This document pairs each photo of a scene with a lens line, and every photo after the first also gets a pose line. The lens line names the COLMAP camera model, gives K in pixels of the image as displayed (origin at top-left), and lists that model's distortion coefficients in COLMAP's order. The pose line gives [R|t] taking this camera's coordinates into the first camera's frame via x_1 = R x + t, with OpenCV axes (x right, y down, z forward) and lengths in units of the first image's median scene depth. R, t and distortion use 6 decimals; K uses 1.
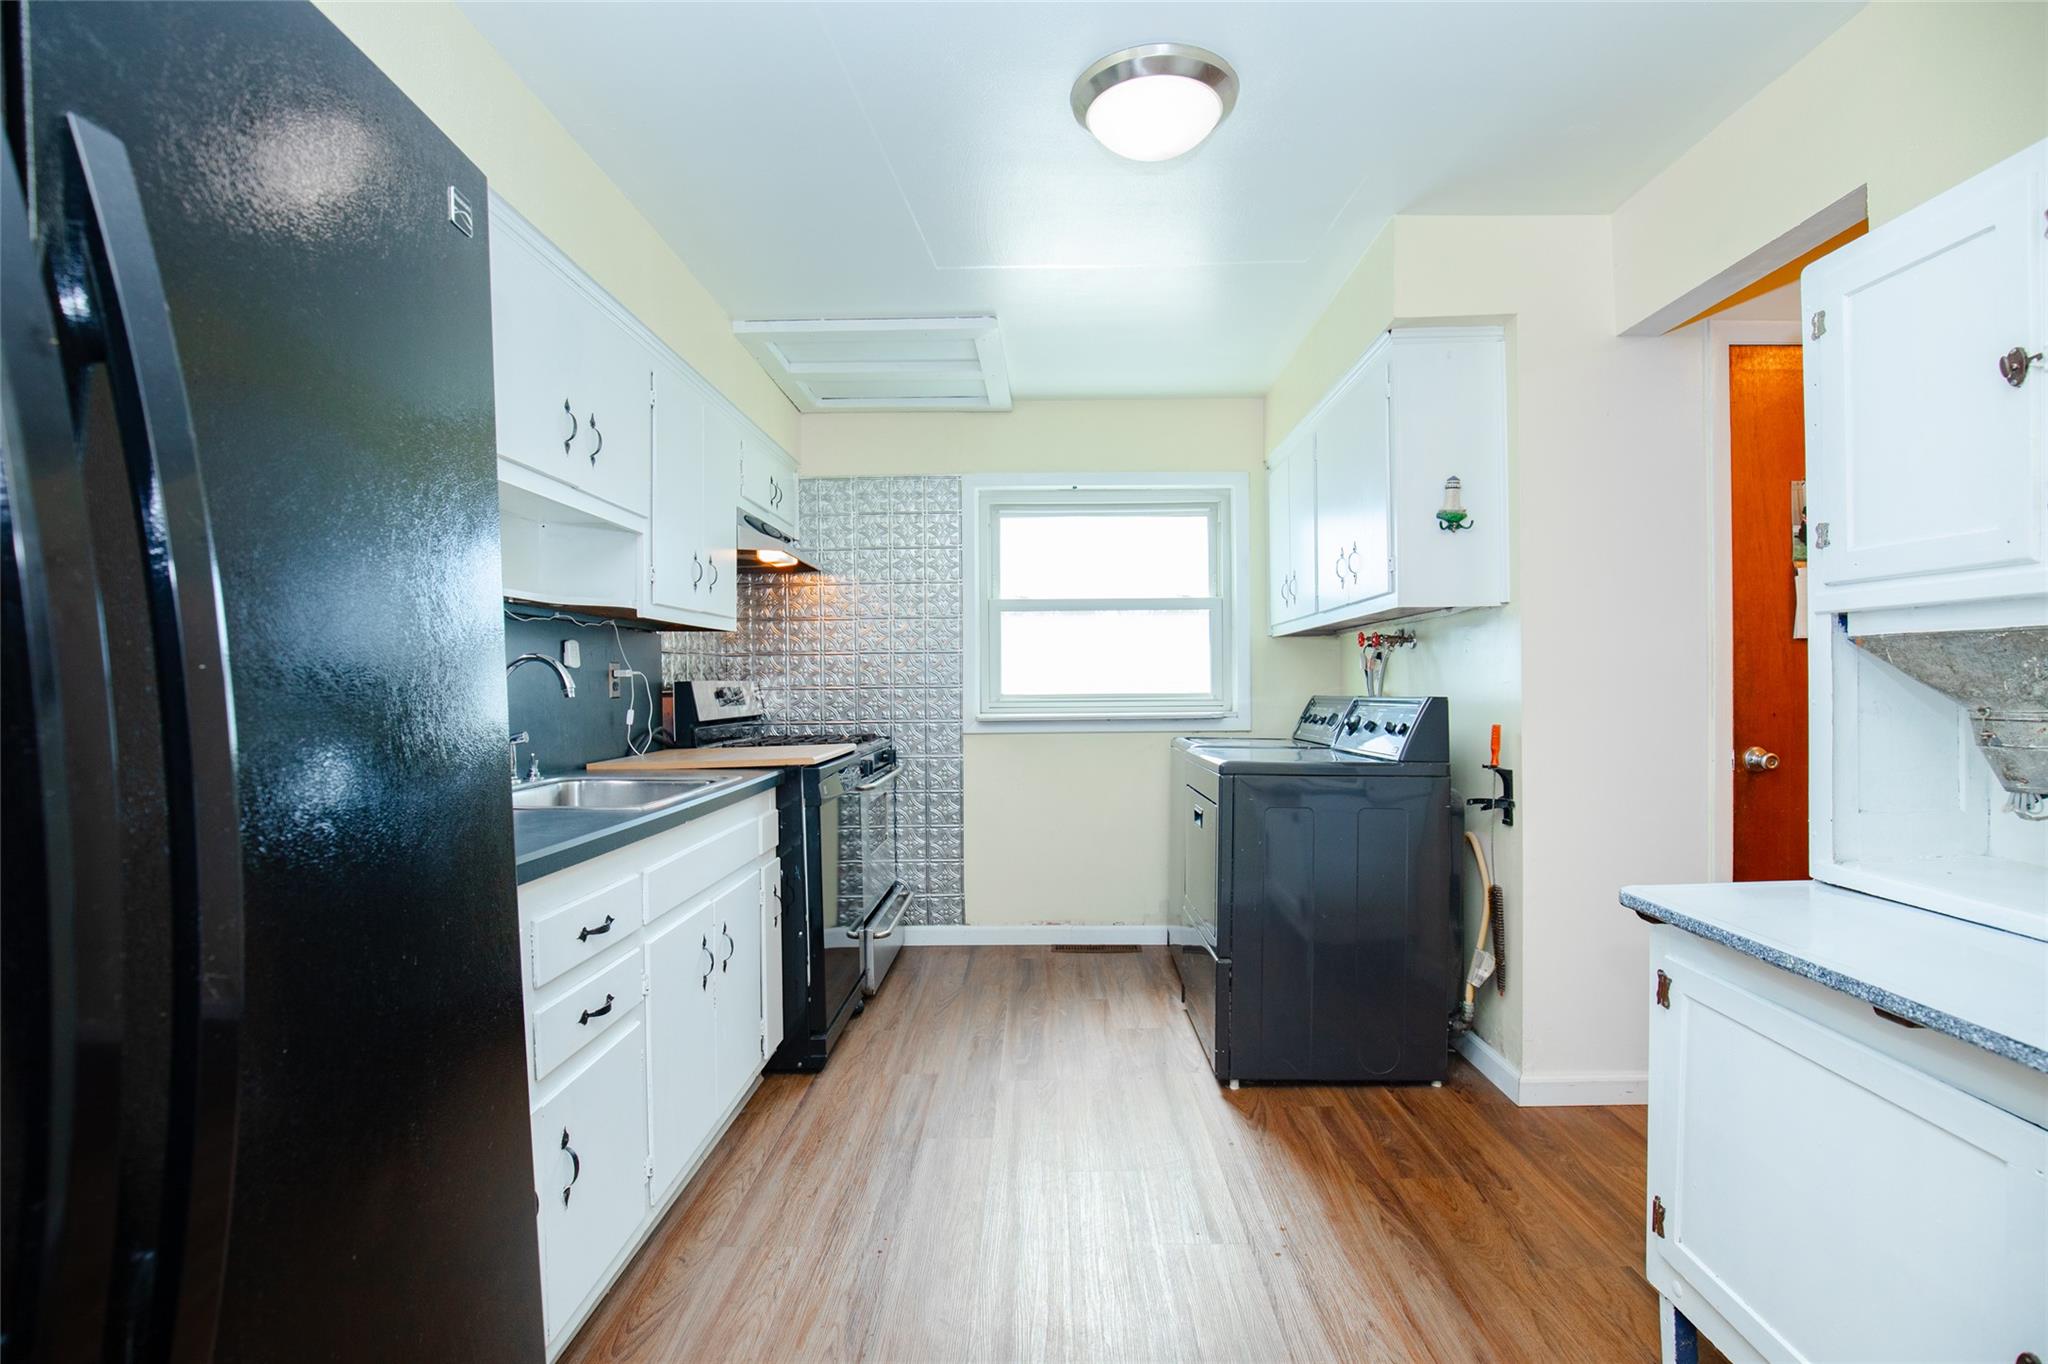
lens RADIAL K [[944.6, 0, 1028.7], [0, 944.6, 685.6], [0, 0, 1]] dist [-0.034120, 0.005779]
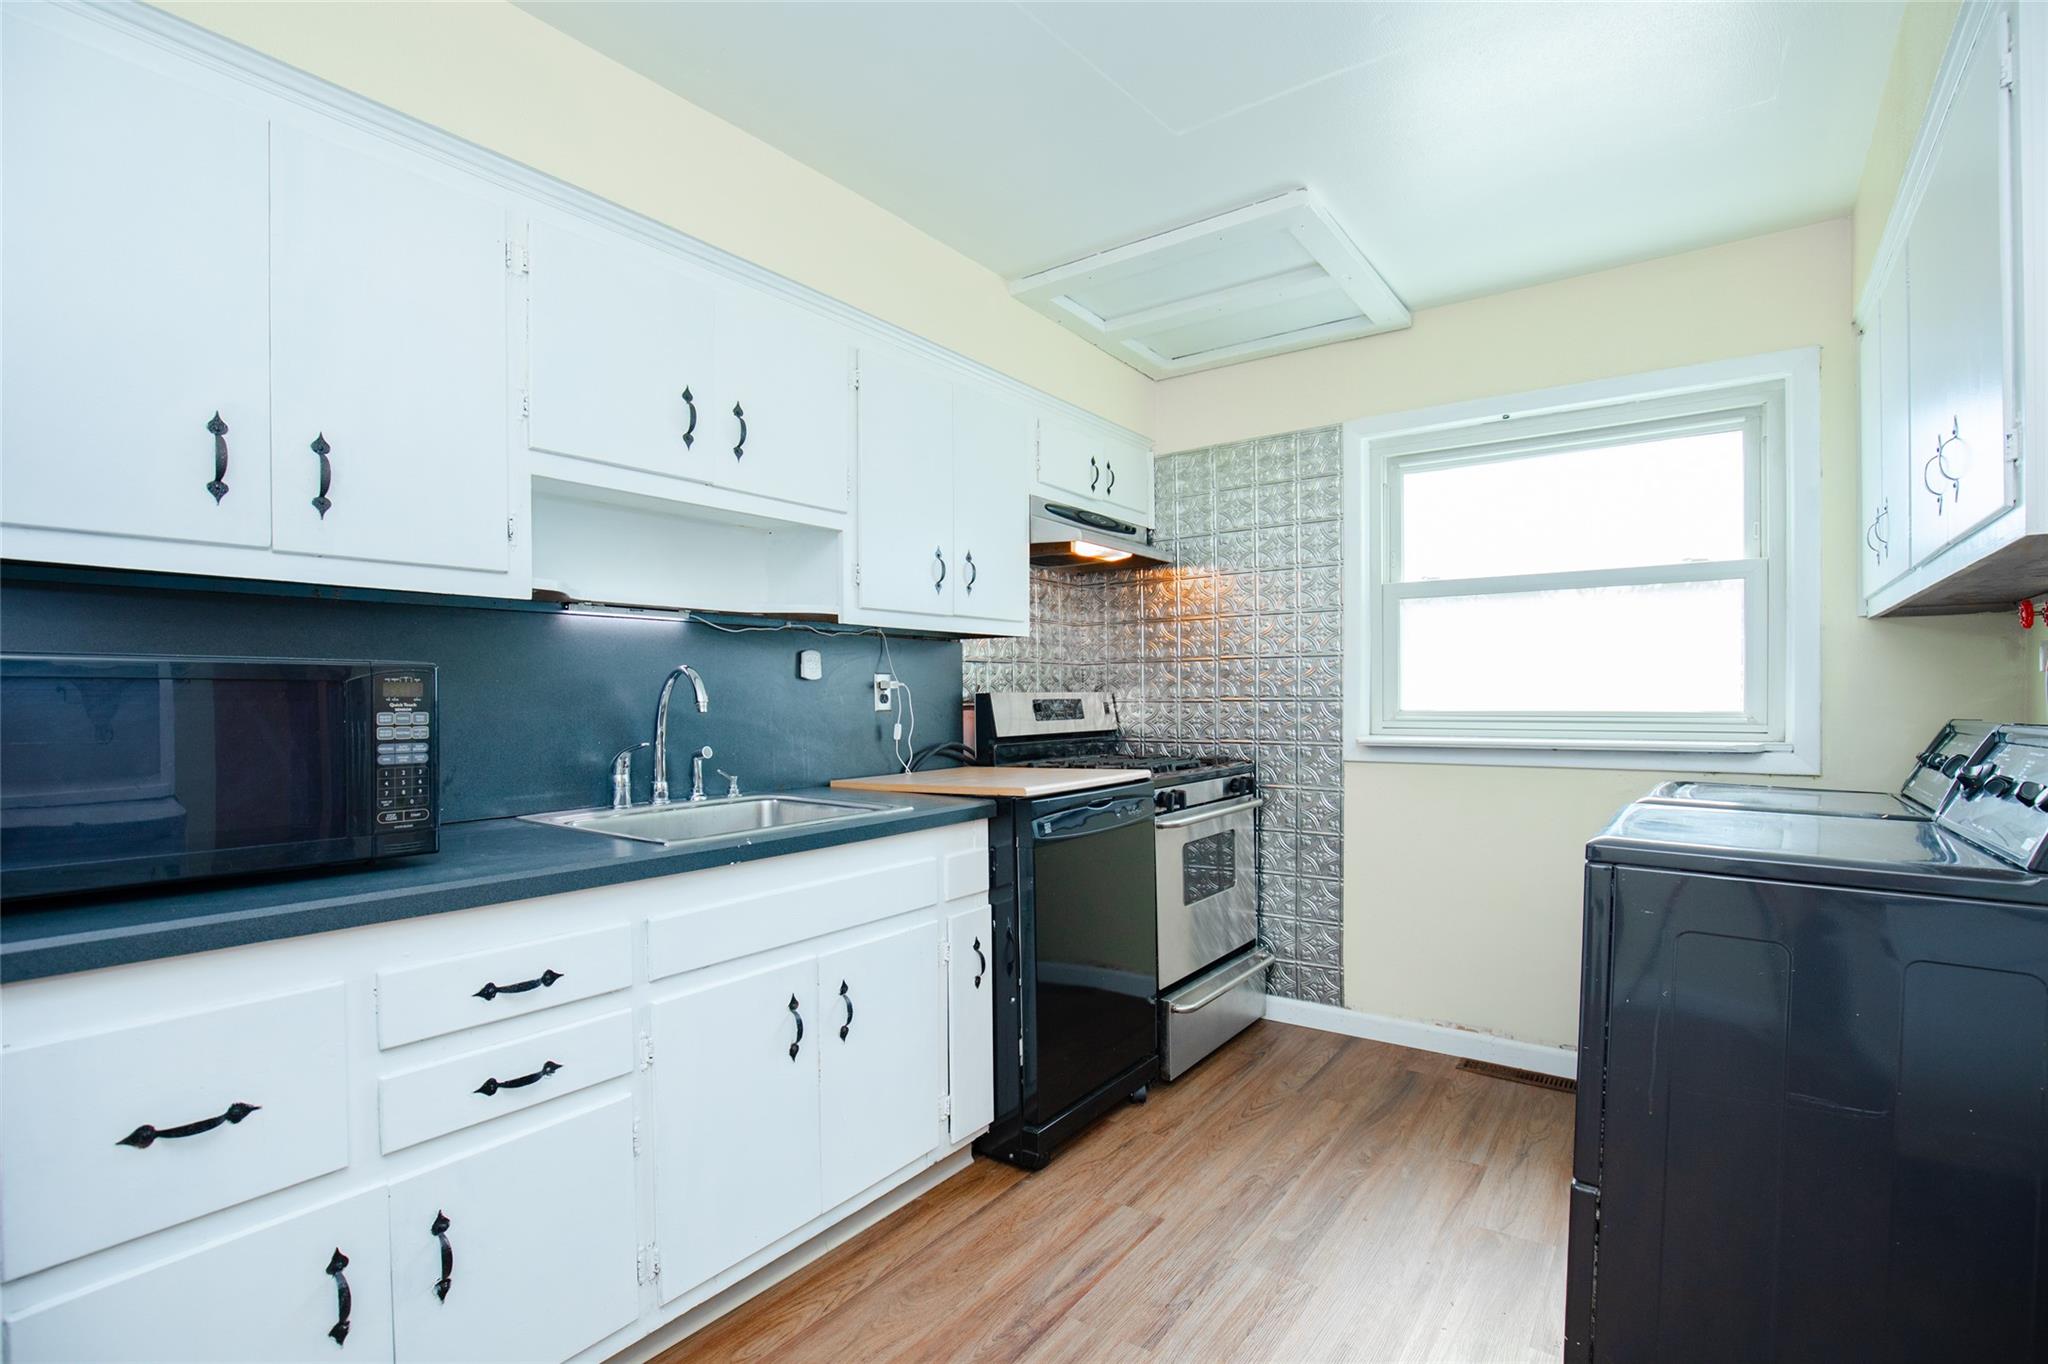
lens RADIAL K [[945.8, 0, 1019.9], [0, 945.8, 710.9], [0, 0, 1]] dist [-0.027424, 0.001262]
pose [[0.816632, 0.012421, -0.577025, 0.160626], [-0.002165, 0.999827, 0.018457, -0.003574], [0.577155, -0.013823, 0.816518, 0.223385]]
